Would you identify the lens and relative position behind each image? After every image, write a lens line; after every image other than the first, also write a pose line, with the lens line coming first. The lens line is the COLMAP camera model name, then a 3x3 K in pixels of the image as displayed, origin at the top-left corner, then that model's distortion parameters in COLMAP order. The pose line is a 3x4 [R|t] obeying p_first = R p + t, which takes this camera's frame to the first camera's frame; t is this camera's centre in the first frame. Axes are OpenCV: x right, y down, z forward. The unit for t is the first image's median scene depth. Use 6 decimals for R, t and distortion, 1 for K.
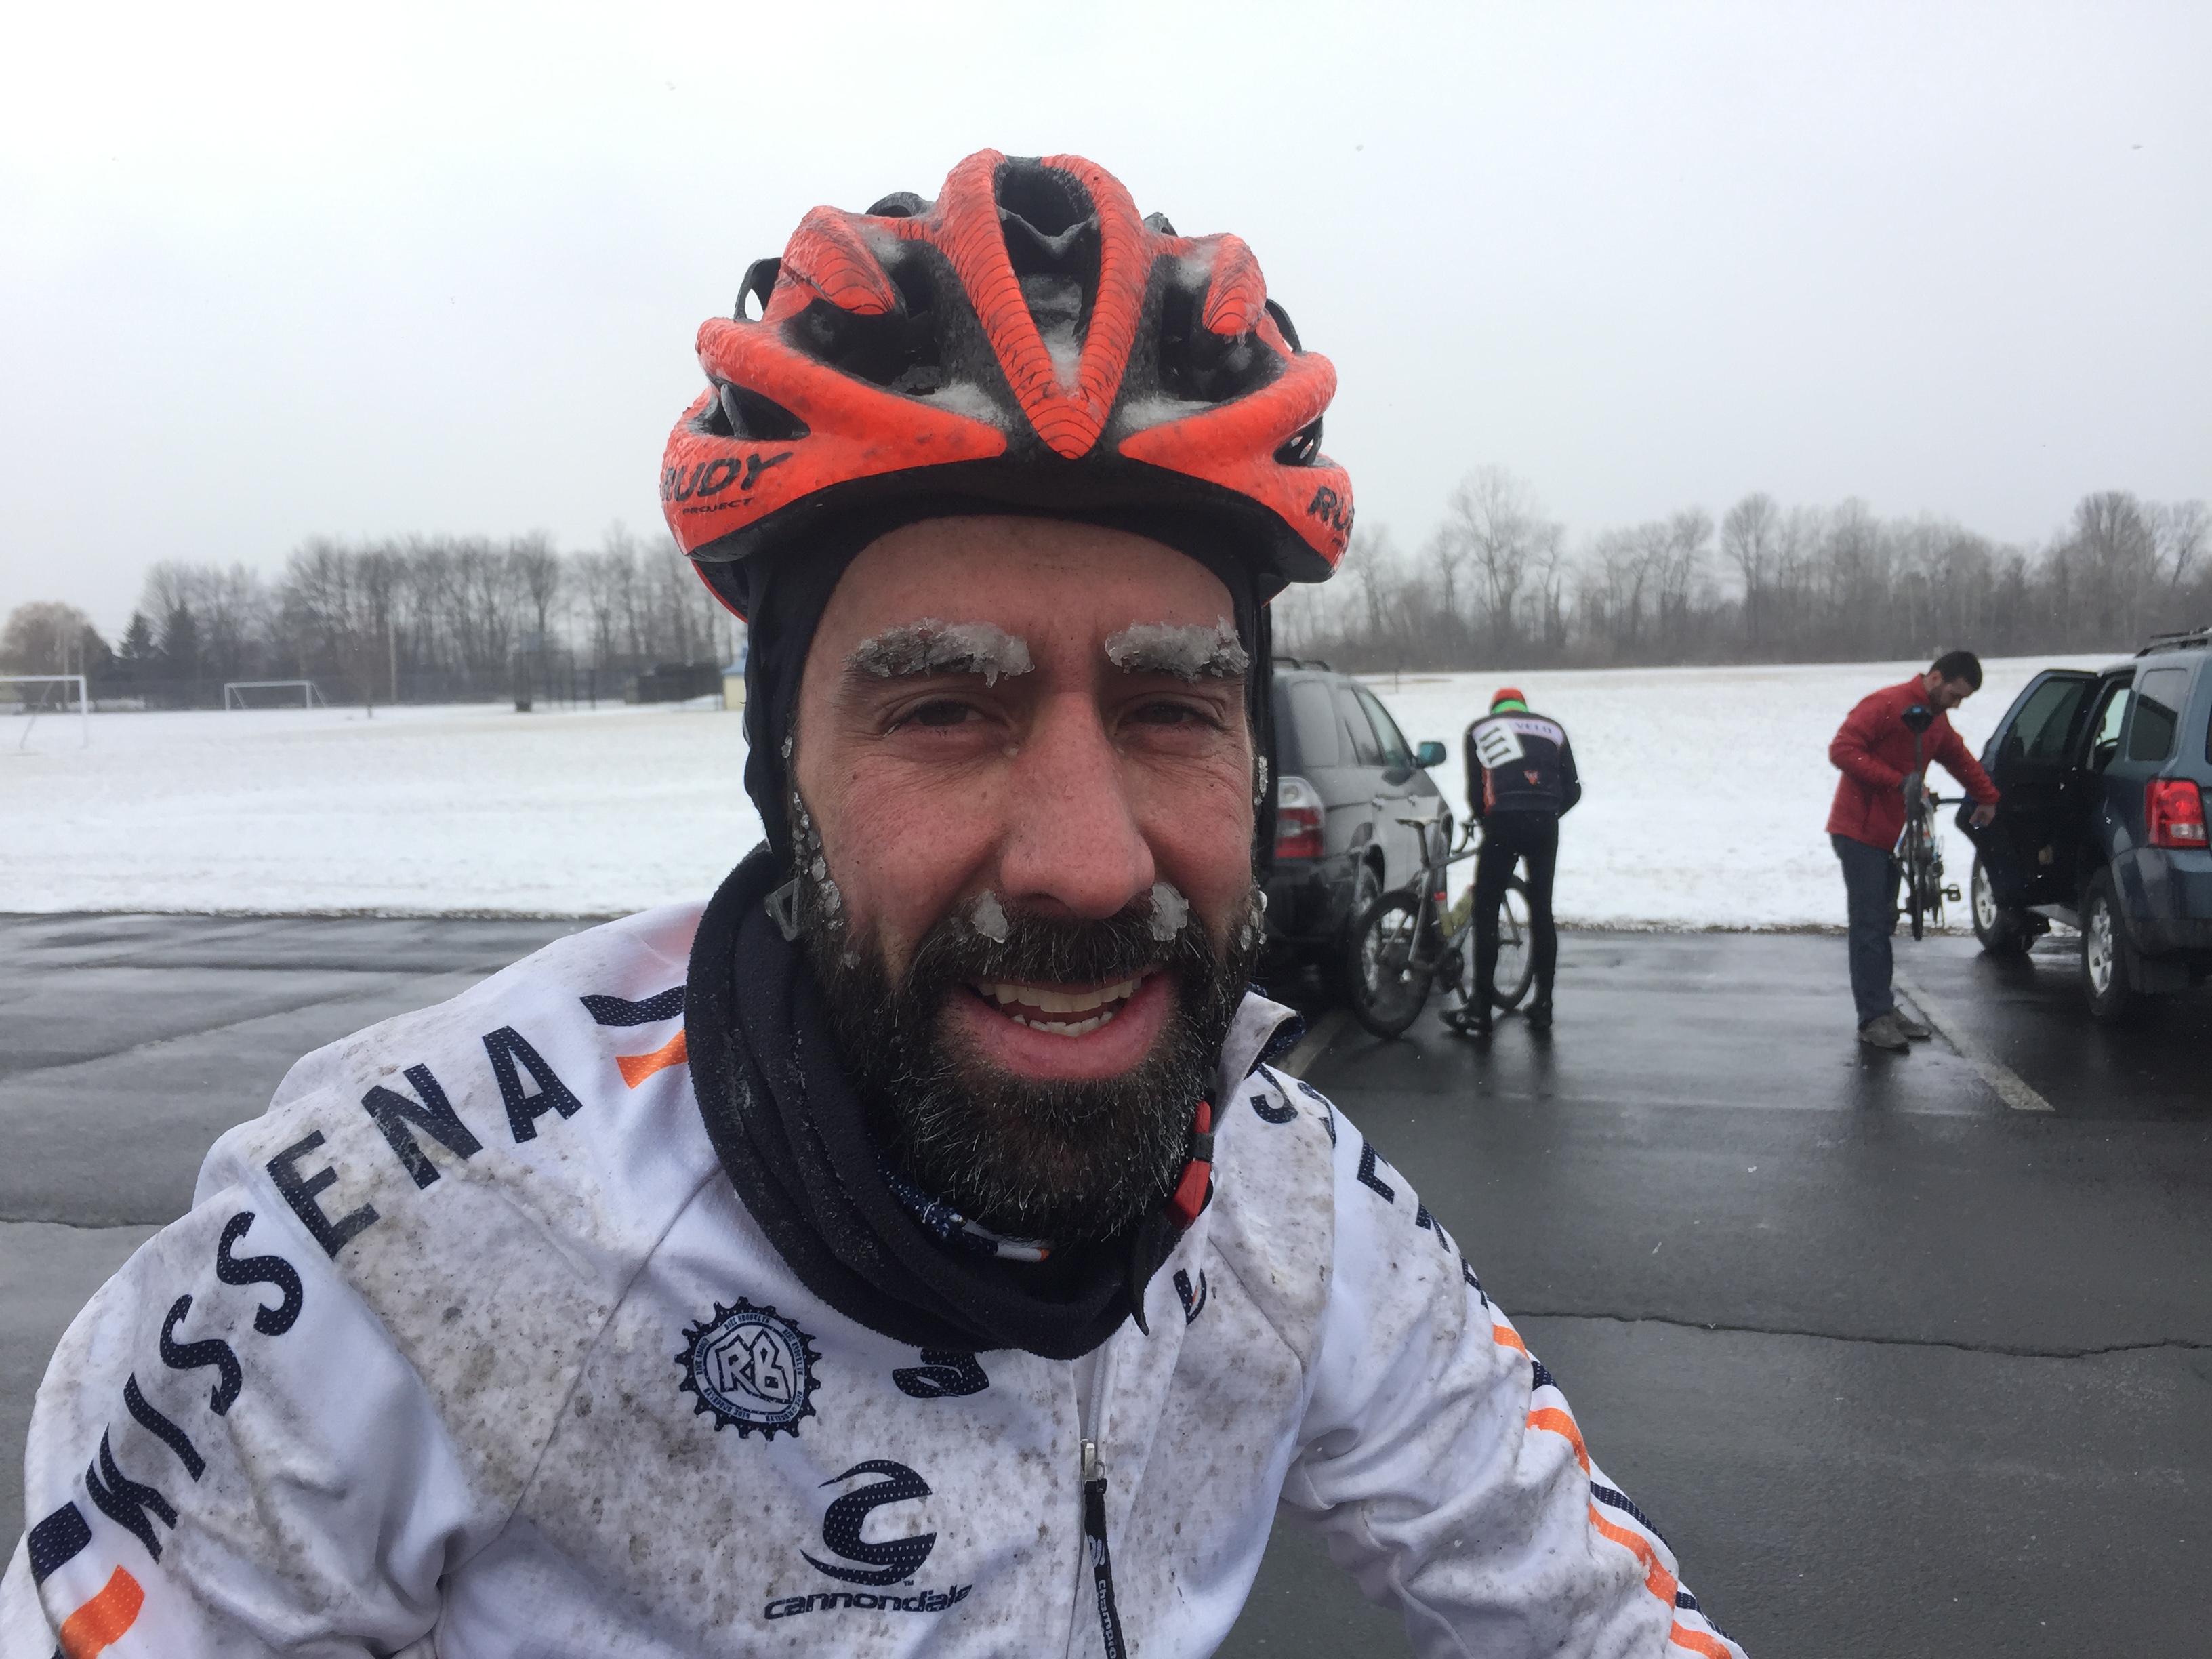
lens RADIAL K [[1884.7, 0, 1051.1], [0, 1884.7, 769.5], [0, 0, 1]] dist [0.067926, -0.086915]
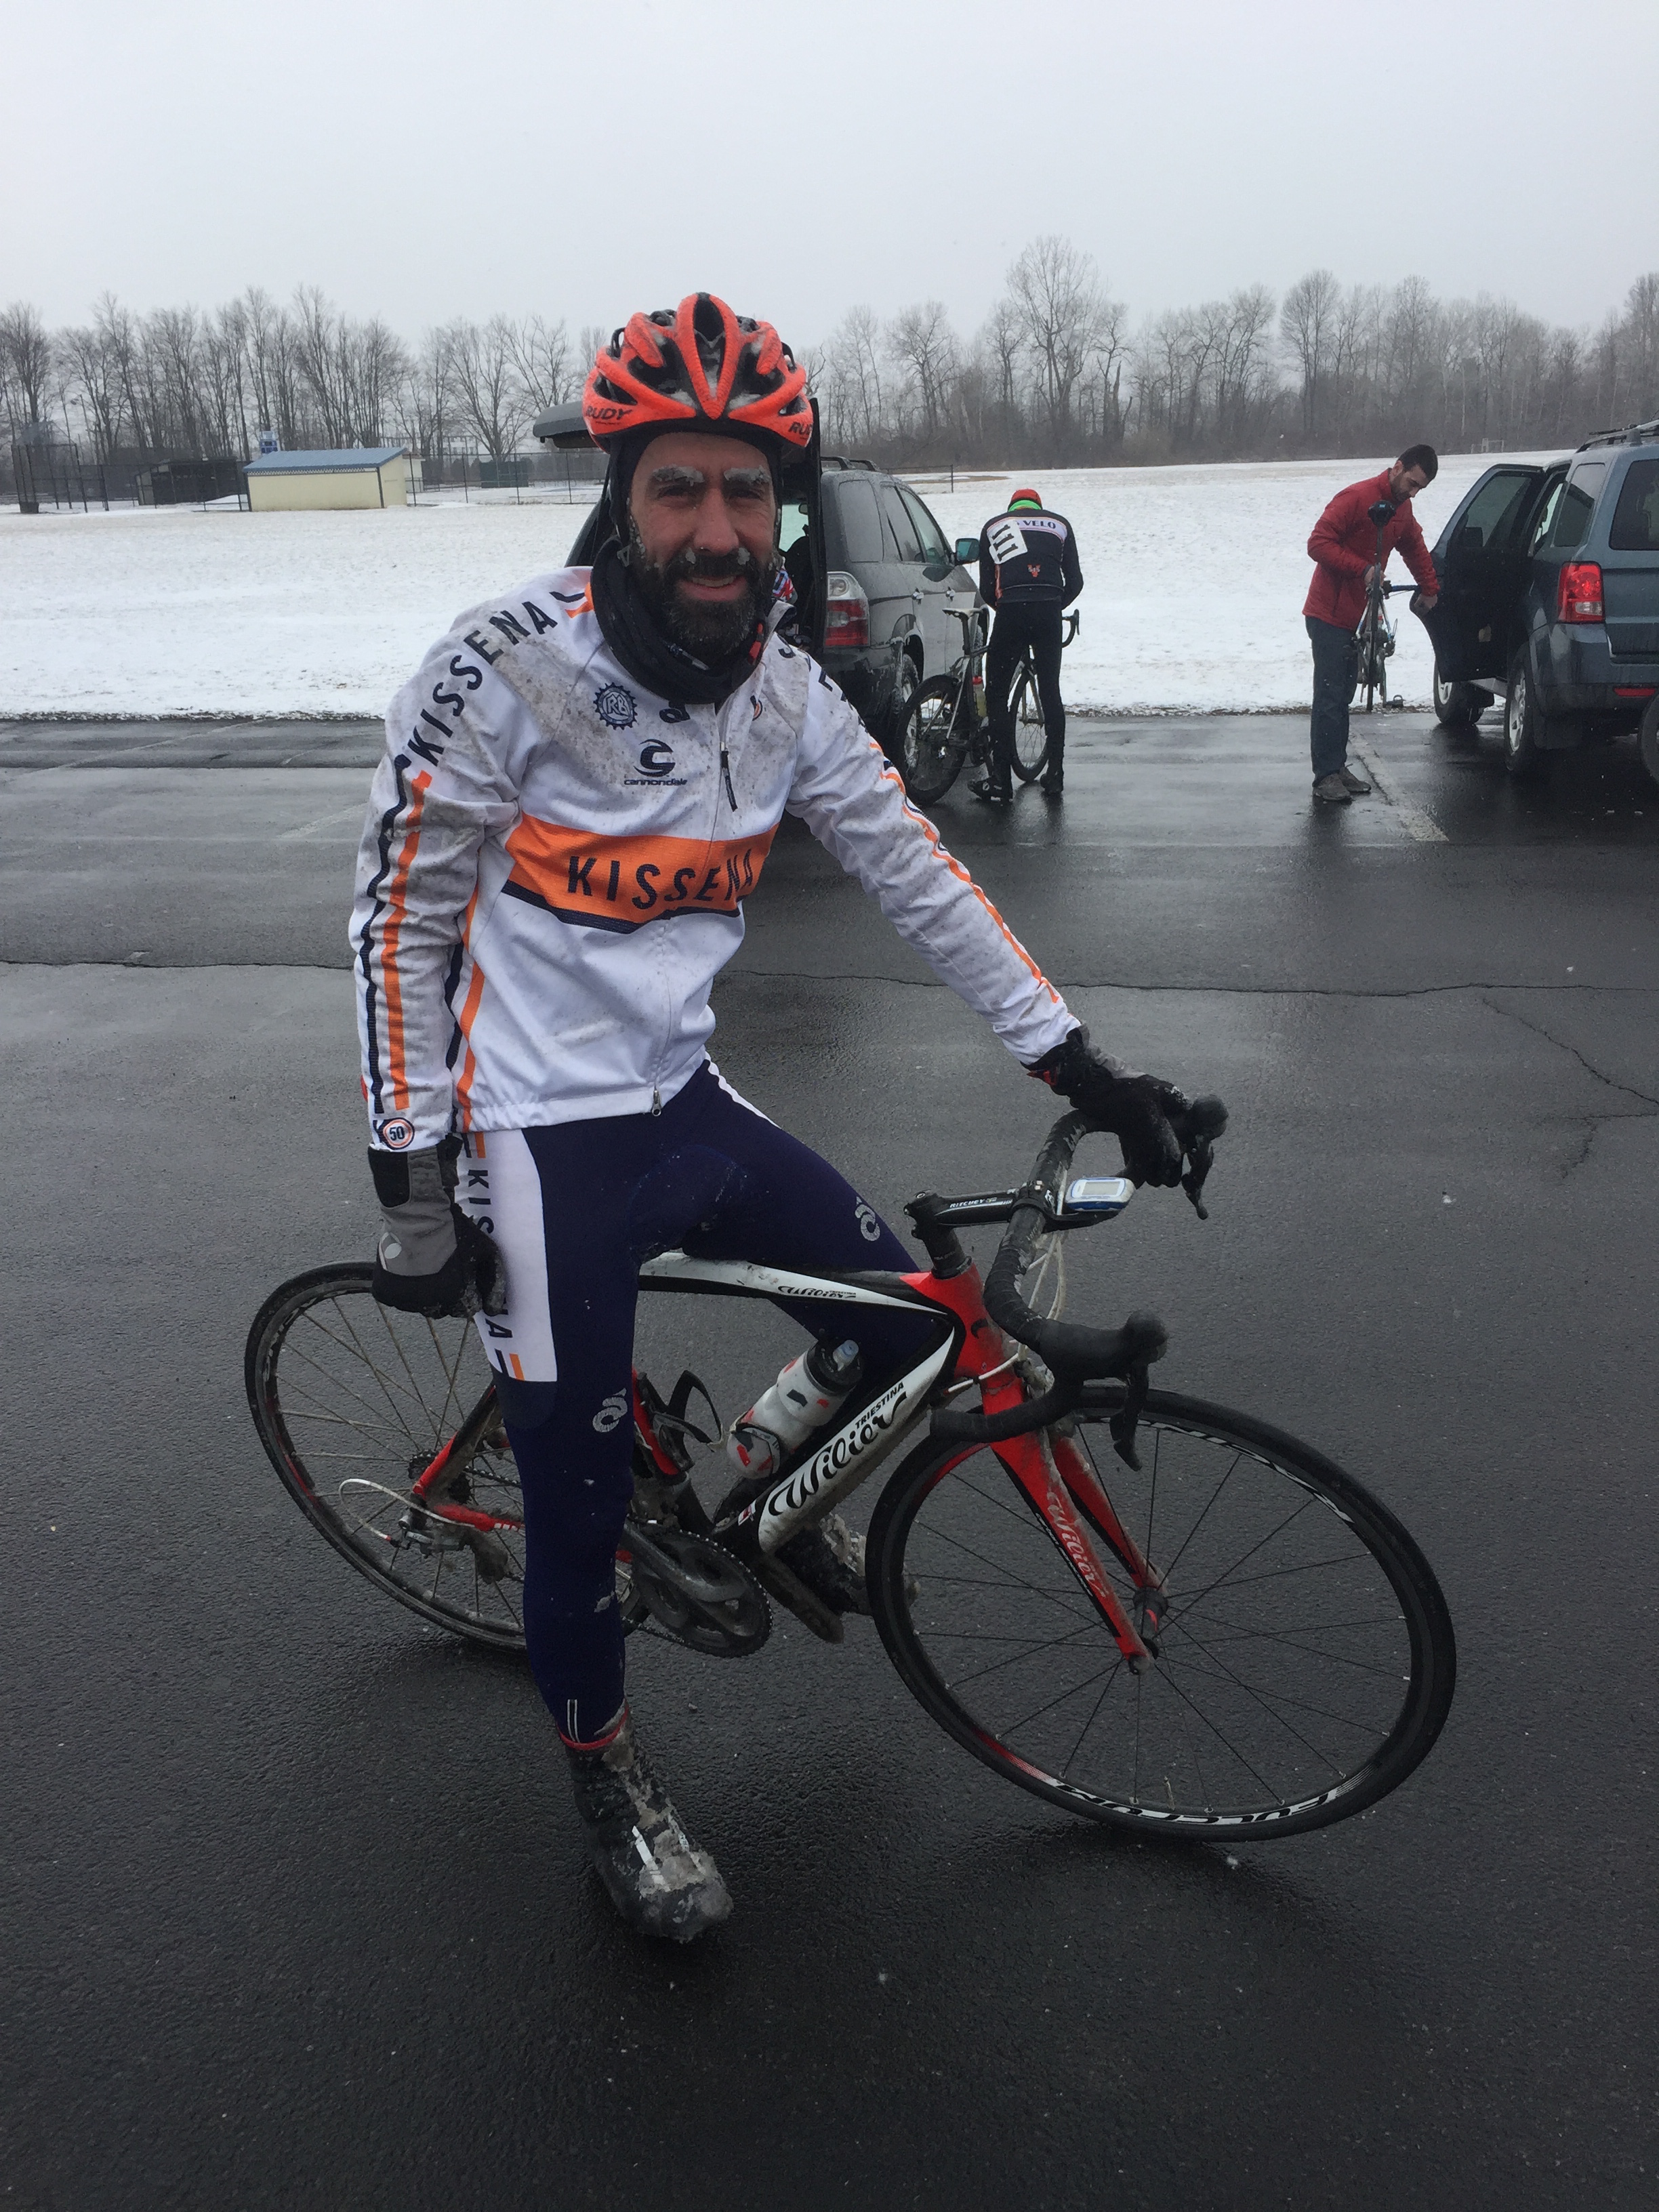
lens RADIAL K [[1884.7, 0, 884.7], [0, 1884.7, 1093.5], [0, 0, 1]] dist [0.067926, -0.086915]
pose [[0.989509, -0.047831, 0.136322, -0.009954], [0.010265, 0.964495, 0.263901, 0.006081], [-0.144105, -0.259733, 0.954868, -0.128481]]
